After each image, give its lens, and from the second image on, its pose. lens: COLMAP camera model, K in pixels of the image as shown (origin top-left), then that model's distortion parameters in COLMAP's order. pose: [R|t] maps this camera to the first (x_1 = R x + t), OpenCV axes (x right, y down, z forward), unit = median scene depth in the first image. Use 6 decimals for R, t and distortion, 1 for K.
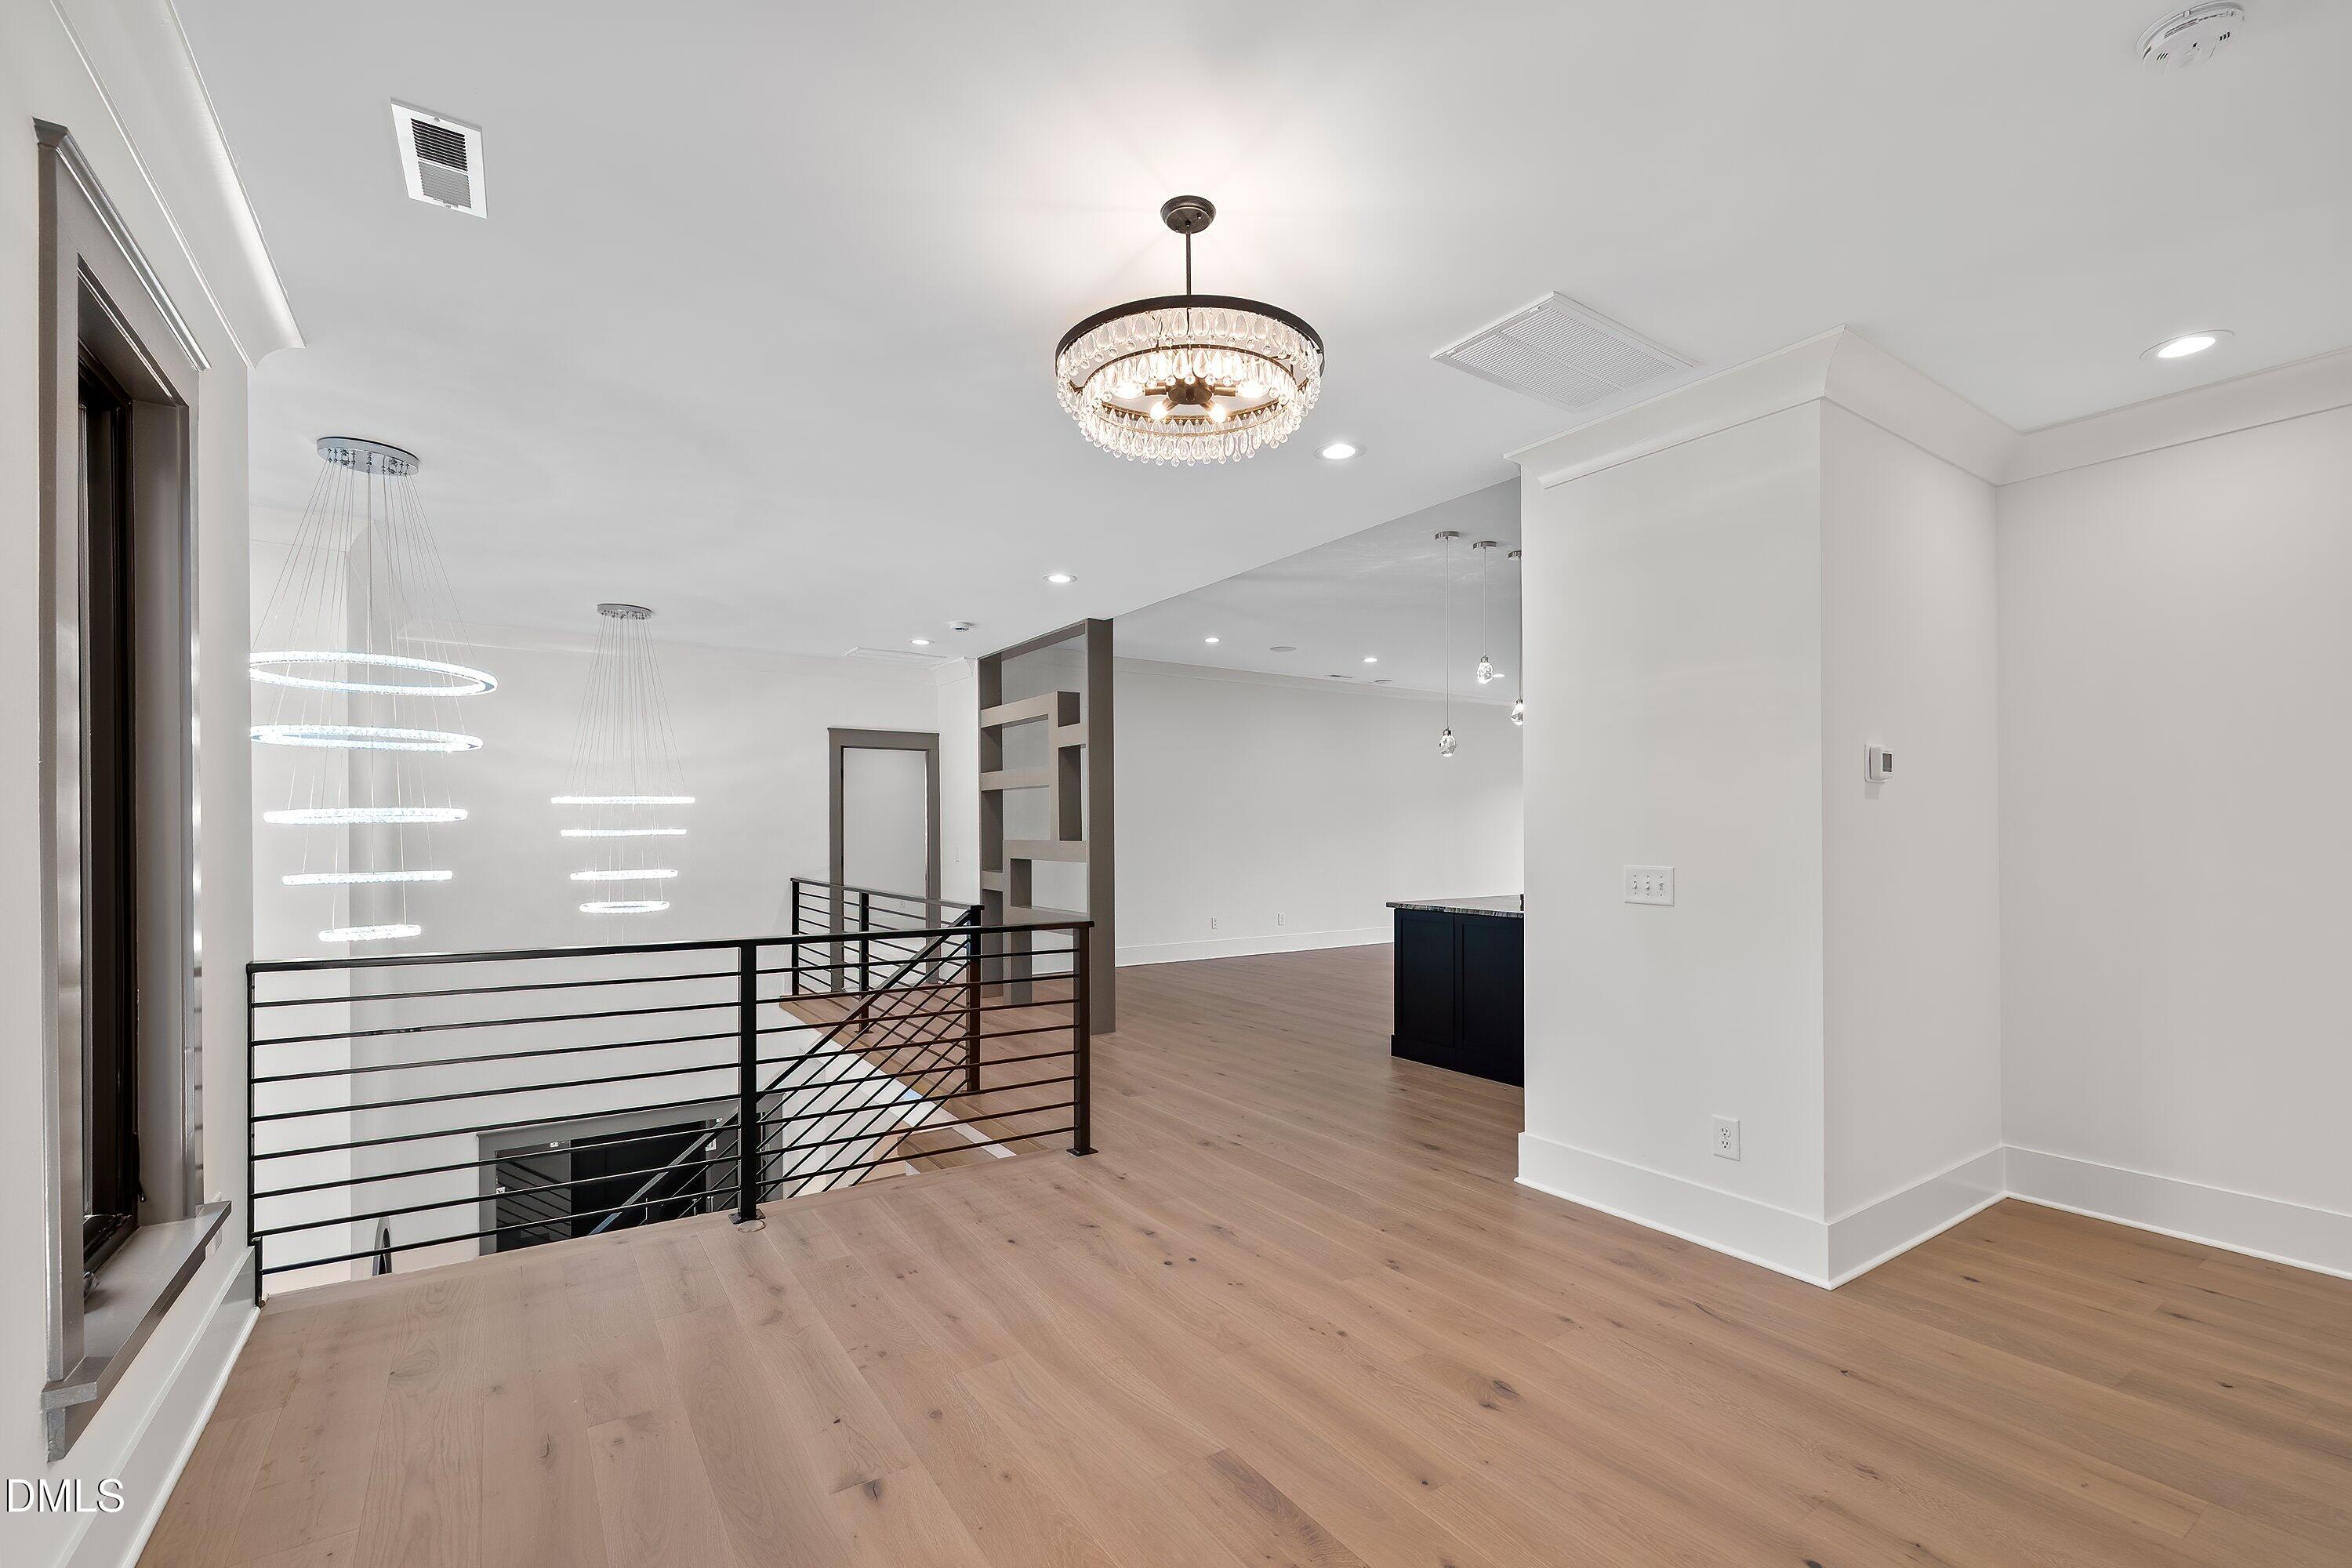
lens RADIAL K [[1020.0, 0, 1176.5], [0, 1020.0, 835.8], [0, 0, 1]] dist [-0.000187, -0.000016]
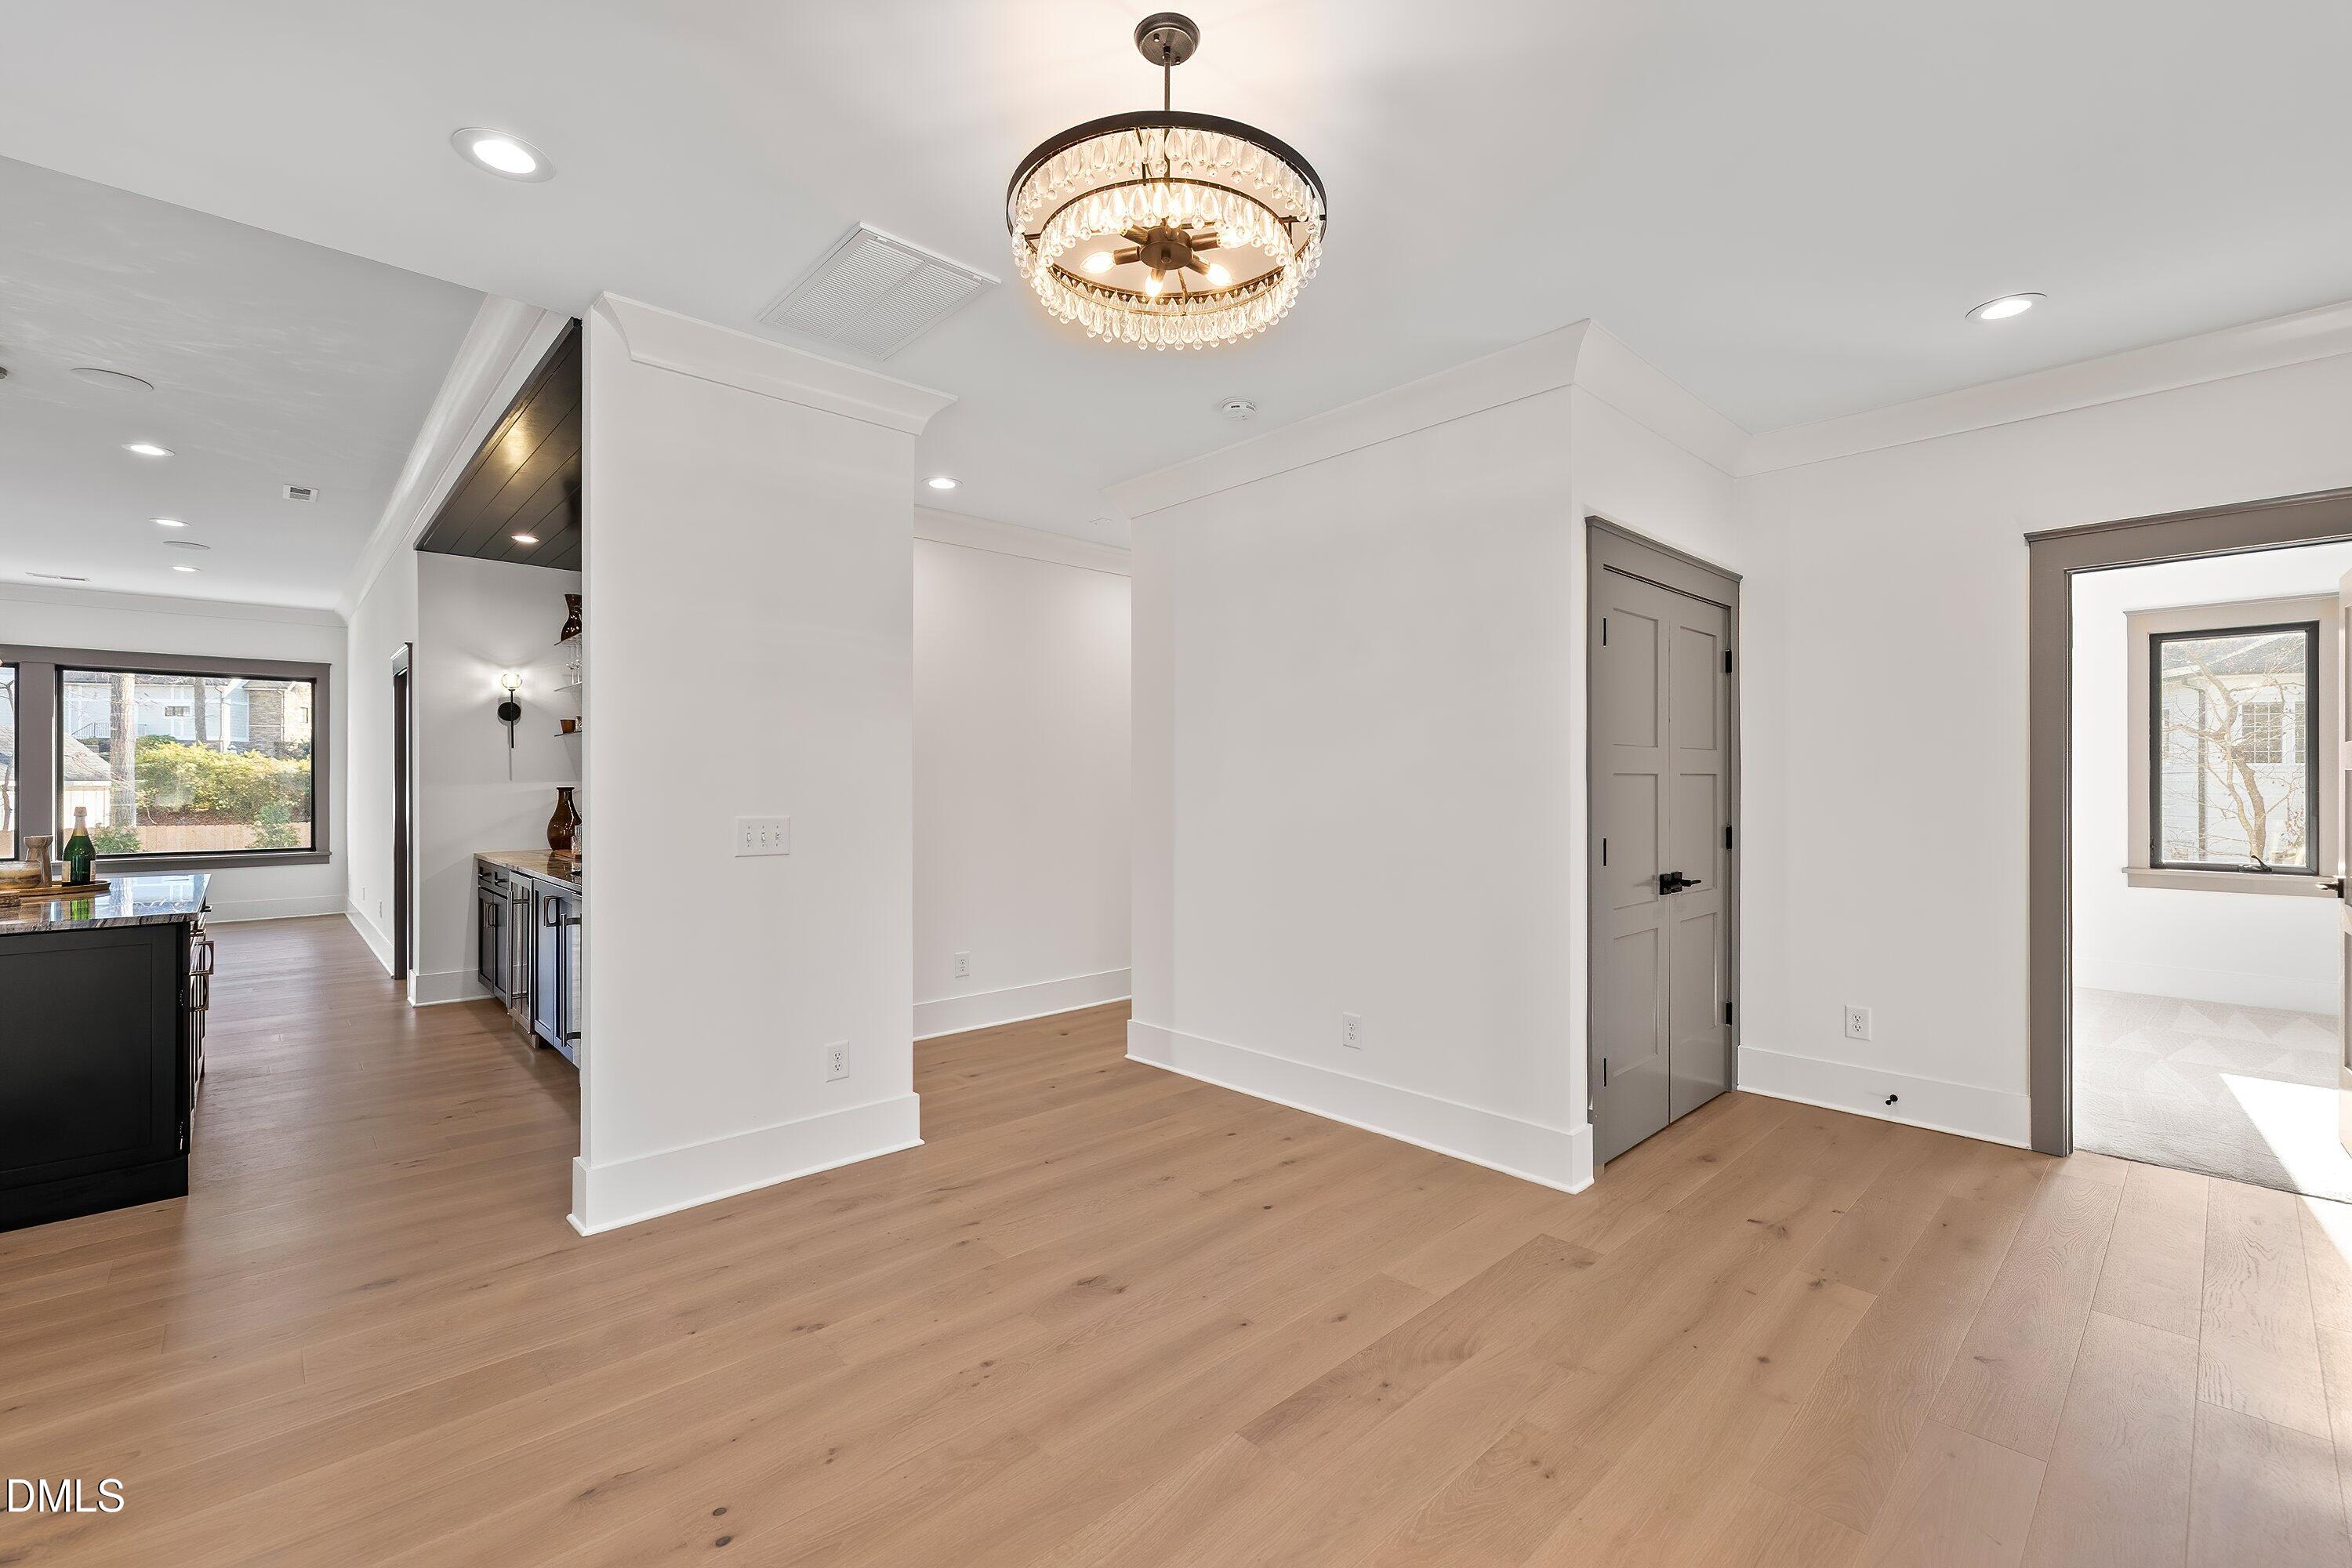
lens RADIAL K [[1002.1, 0, 1176.0], [0, 1002.1, 784.0], [0, 0, 1]] dist [-0.002839, -0.000544]
pose [[-0.159844, -0.002457, 0.987139, -0.655664], [0.004647, 0.999984, 0.003242, -0.003161], [-0.987131, 0.005105, -0.159830, 0.919246]]
